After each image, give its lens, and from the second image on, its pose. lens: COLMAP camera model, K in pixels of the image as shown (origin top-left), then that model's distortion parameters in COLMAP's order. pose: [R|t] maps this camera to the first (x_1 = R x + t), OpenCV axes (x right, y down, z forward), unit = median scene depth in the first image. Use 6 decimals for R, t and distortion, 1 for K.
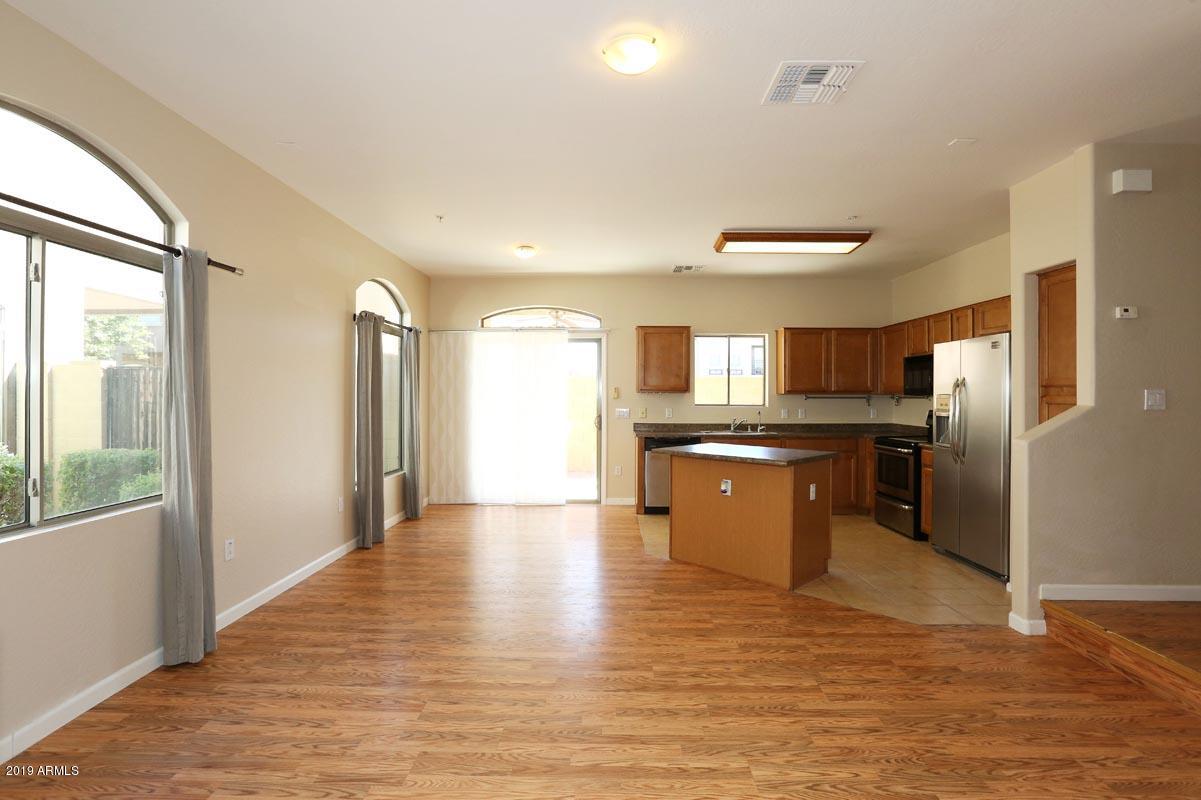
lens RADIAL K [[560.9, 0, 600.5], [0, 560.9, 400.0], [0, 0, 1]] dist [-0.057215, 0.022884]
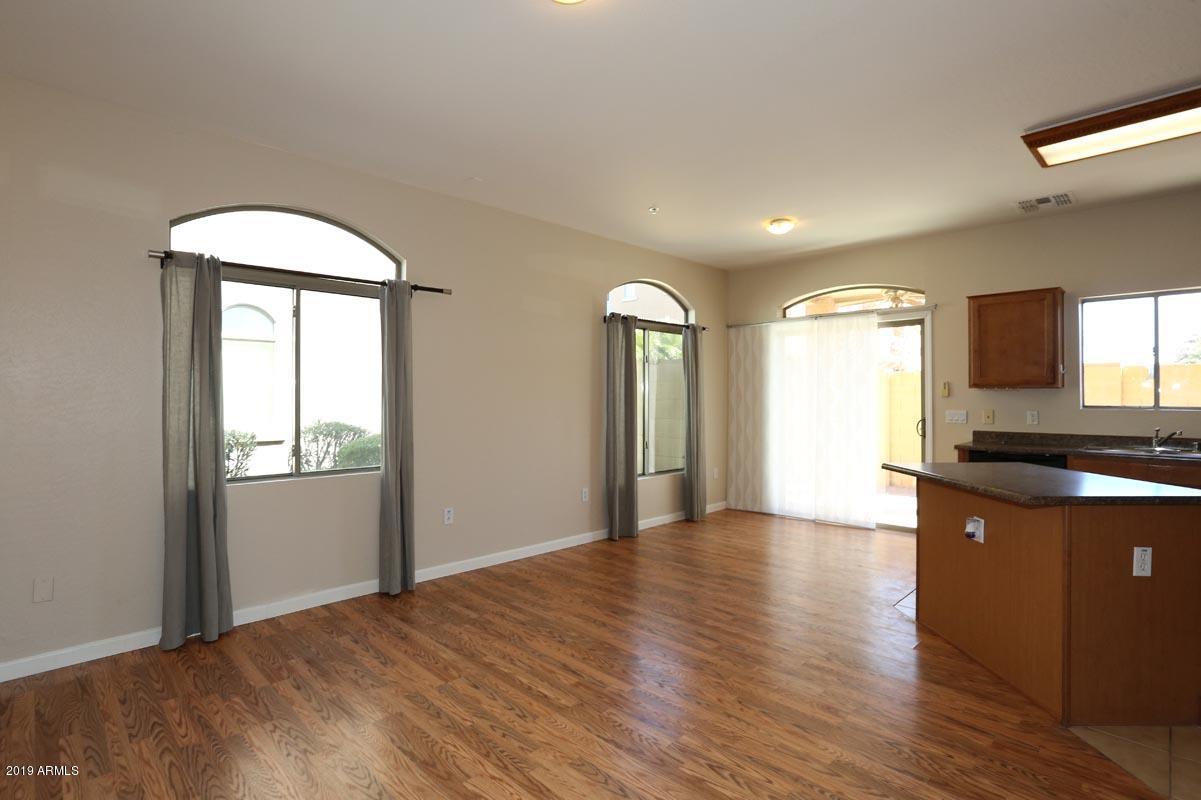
lens RADIAL K [[581.5, 0, 600.5], [0, 581.5, 400.0], [0, 0, 1]] dist [-0.061472, 0.027374]
pose [[0.717918, -0.001596, -0.696126, 0.350868], [-0.003716, 0.999974, -0.006125, 0.011713], [0.696117, 0.006984, 0.717894, 0.213667]]
